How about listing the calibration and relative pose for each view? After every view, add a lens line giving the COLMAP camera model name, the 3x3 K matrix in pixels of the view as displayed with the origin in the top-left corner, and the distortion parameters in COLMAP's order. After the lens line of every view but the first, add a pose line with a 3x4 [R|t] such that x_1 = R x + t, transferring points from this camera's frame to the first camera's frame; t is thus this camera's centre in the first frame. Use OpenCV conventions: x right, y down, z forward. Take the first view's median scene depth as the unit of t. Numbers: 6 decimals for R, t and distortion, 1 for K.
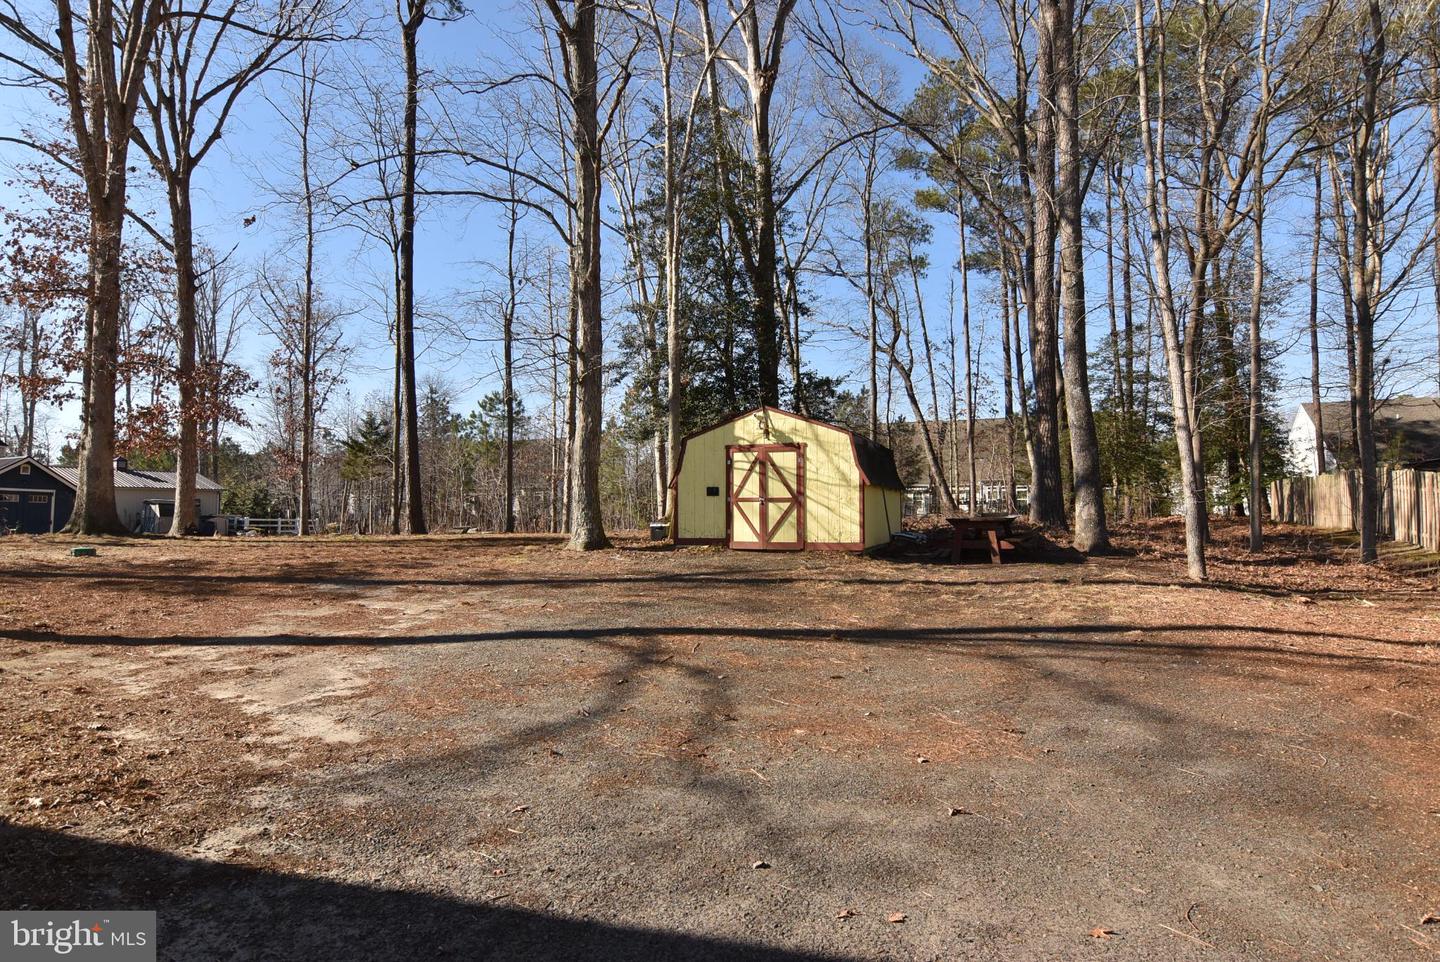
lens RADIAL K [[751.4, 0, 718.2], [0, 751.4, 479.3], [0, 0, 1]] dist [0.001372, 0.000090]
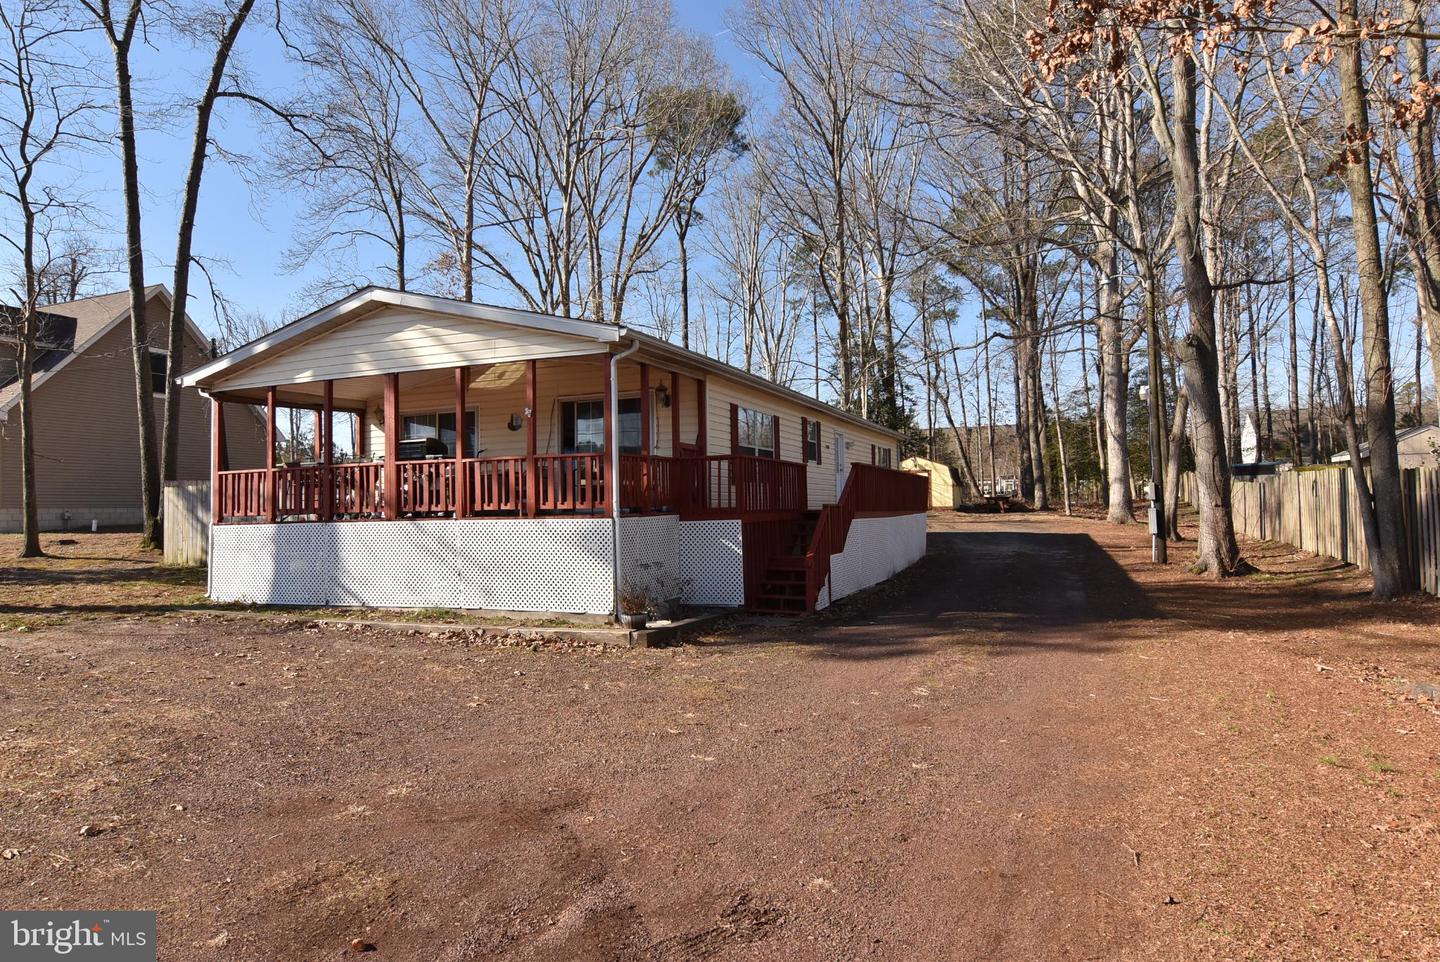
lens RADIAL K [[876.0, 0, 721.0], [0, 876.0, 482.0], [0, 0, 1]] dist [0.000211, 0.000018]
pose [[0.999514, -0.019532, 0.024298, -0.212356], [0.019290, 0.999762, 0.010171, -0.015183], [-0.024491, -0.009698, 0.999653, -0.629969]]
